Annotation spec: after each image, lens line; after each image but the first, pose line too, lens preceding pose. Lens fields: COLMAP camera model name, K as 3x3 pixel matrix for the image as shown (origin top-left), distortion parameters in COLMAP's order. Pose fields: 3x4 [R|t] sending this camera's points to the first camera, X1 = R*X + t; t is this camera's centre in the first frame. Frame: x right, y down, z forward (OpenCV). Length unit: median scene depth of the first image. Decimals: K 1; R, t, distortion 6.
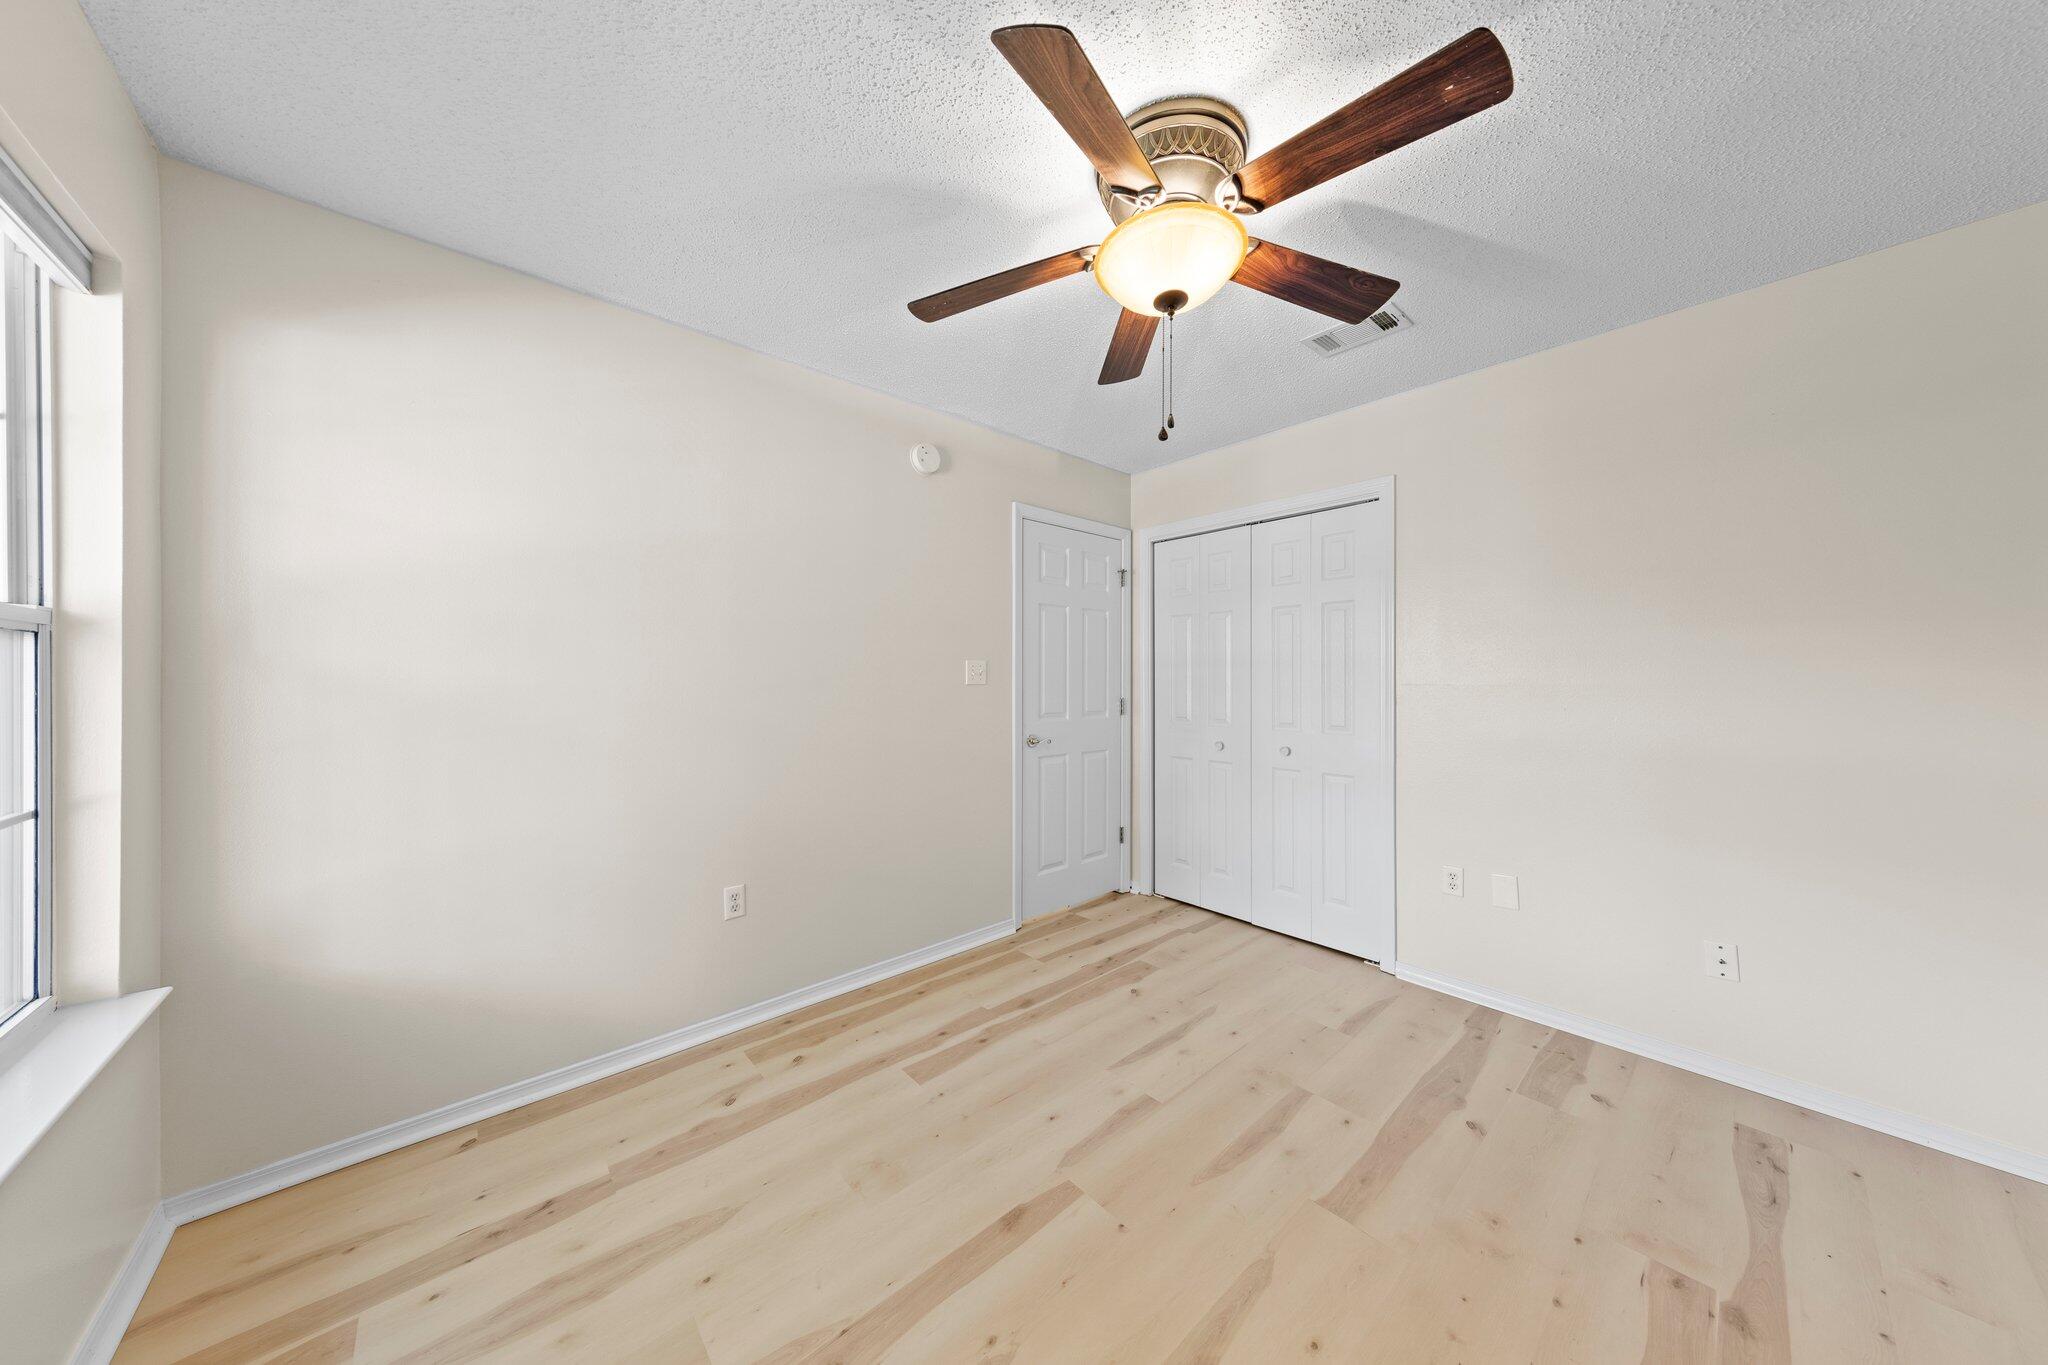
lens RADIAL K [[652.5, 0, 1028.5], [0, 652.5, 684.2], [0, 0, 1]] dist [0.014481, 0.000041]
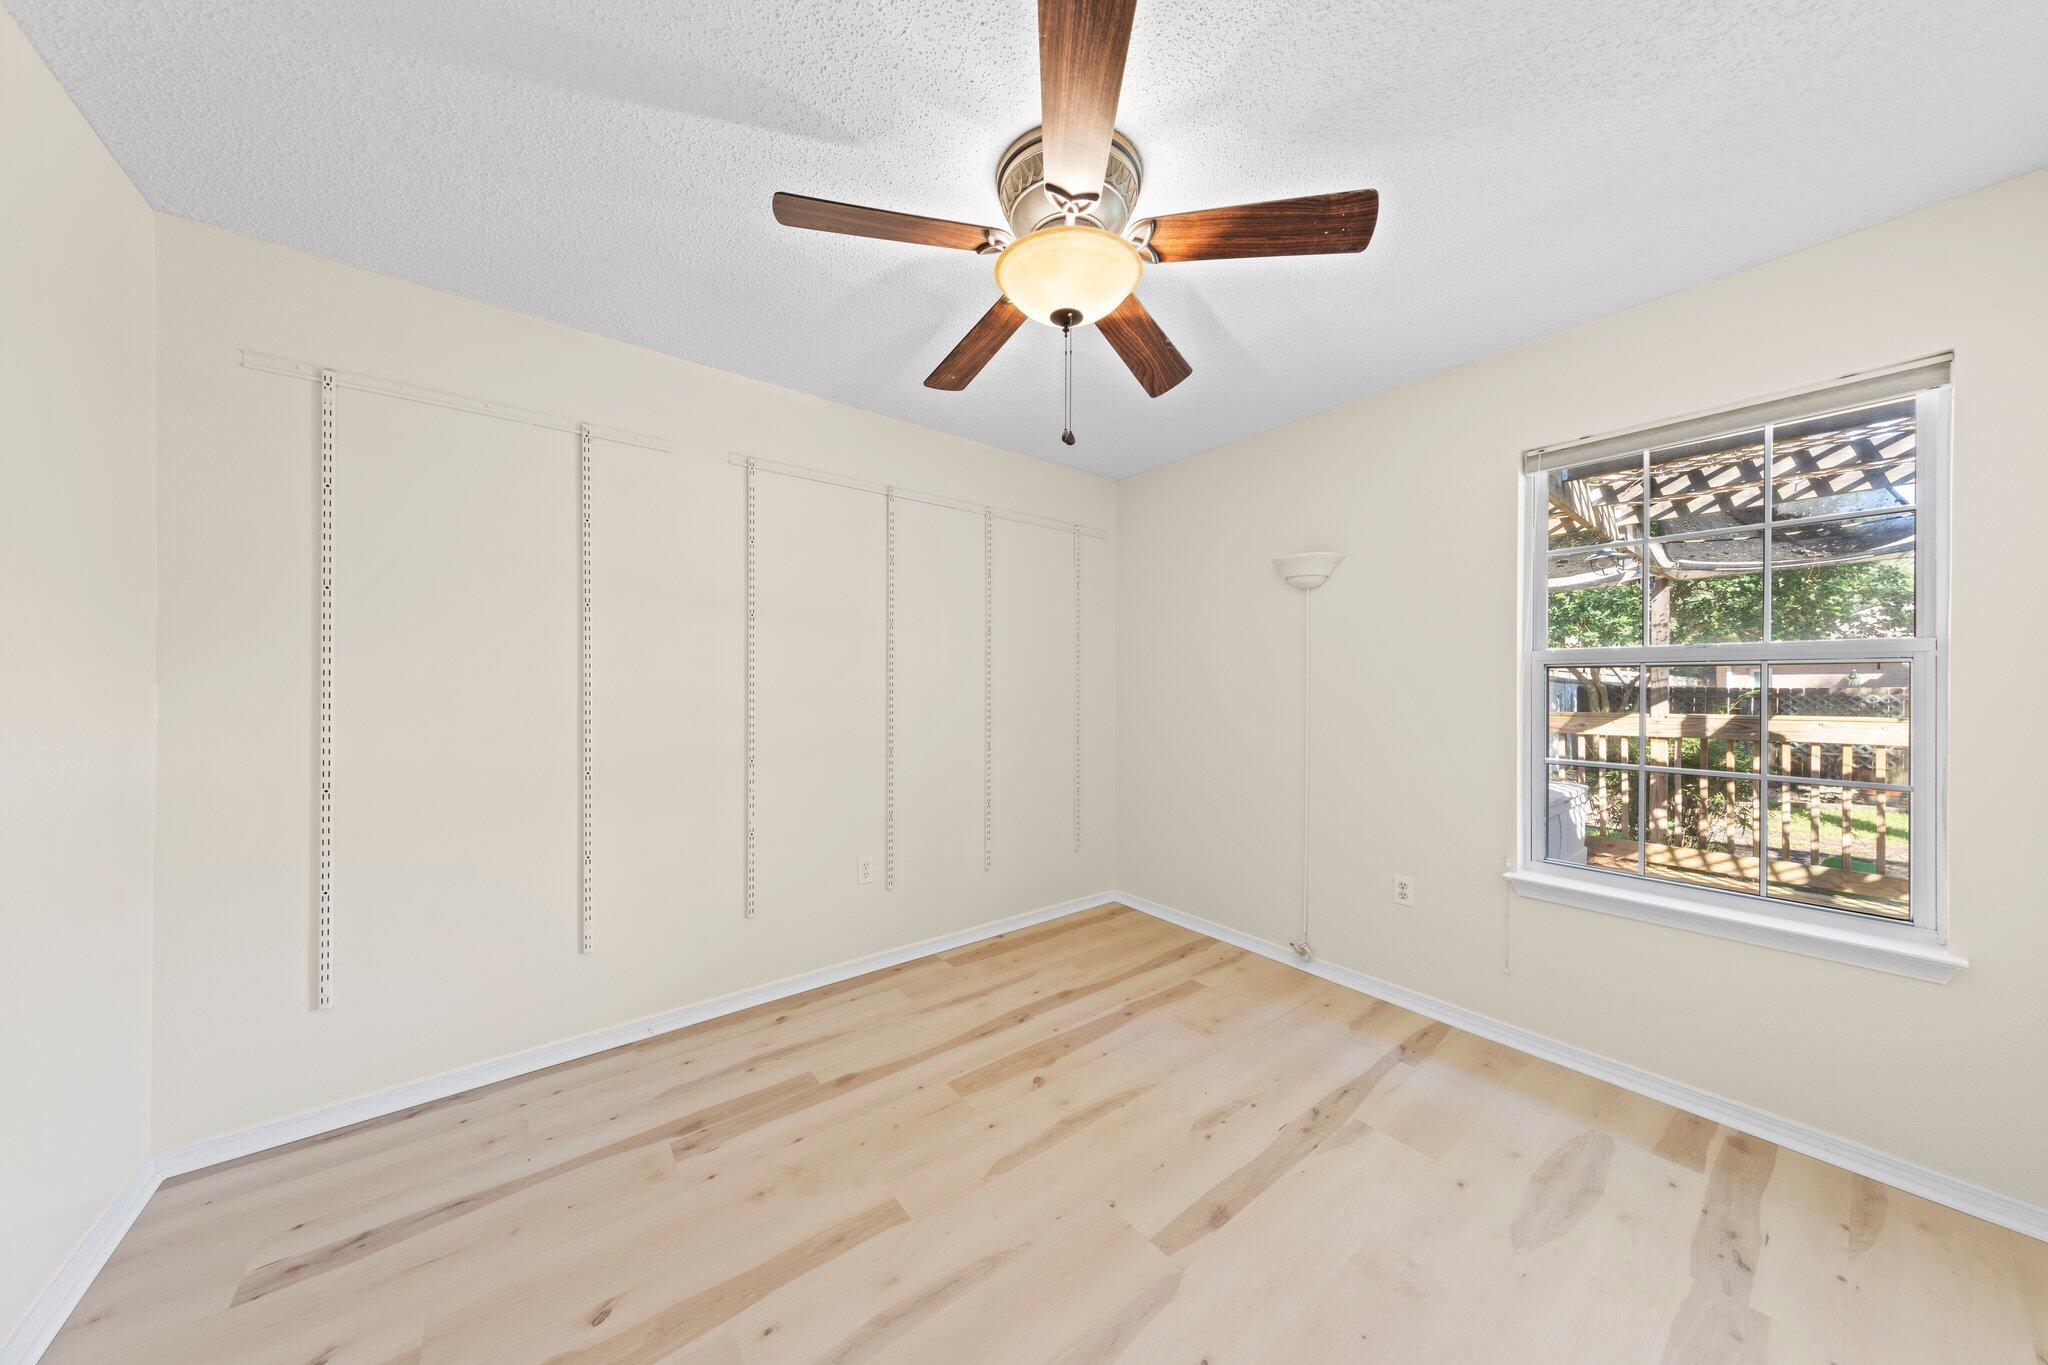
lens RADIAL K [[652.5, 0, 1028.5], [0, 652.5, 684.2], [0, 0, 1]] dist [0.014481, 0.000041]
pose [[-0.997969, -0.005305, 0.063483, 0.208150], [-0.005369, 0.999985, -0.000834, -0.012606], [-0.063478, -0.001173, -0.997983, 2.018240]]
